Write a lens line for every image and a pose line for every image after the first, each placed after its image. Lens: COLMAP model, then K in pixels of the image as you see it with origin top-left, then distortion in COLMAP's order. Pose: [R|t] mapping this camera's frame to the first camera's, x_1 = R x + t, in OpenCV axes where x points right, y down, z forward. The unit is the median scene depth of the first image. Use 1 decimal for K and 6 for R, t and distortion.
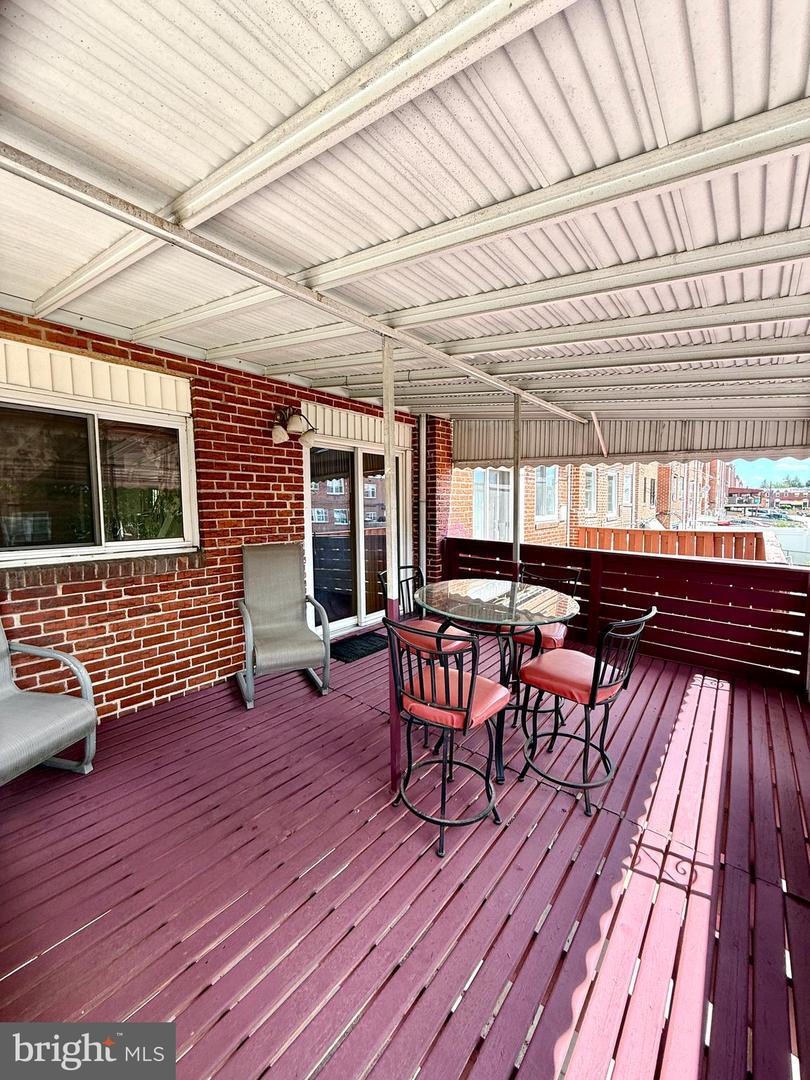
lens RADIAL K [[429.9, 0, 405.5], [0, 429.9, 539.0], [0, 0, 1]] dist [0.000508, -0.000605]
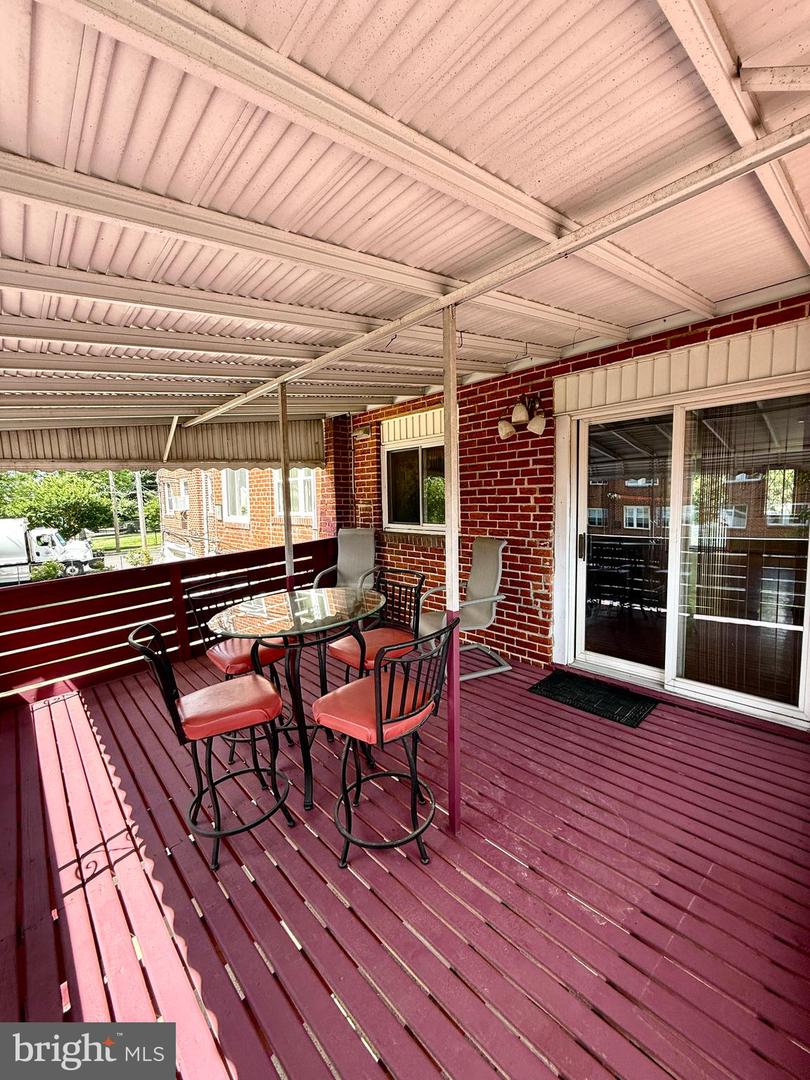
lens RADIAL K [[429.9, 0, 405.6], [0, 429.9, 539.4], [0, 0, 1]] dist [0.000508, -0.000605]
pose [[-0.146491, 0.100318, -0.984112, 0.721724], [-0.058889, 0.992196, 0.109908, -0.083216], [0.987458, 0.074054, -0.139440, 0.900561]]
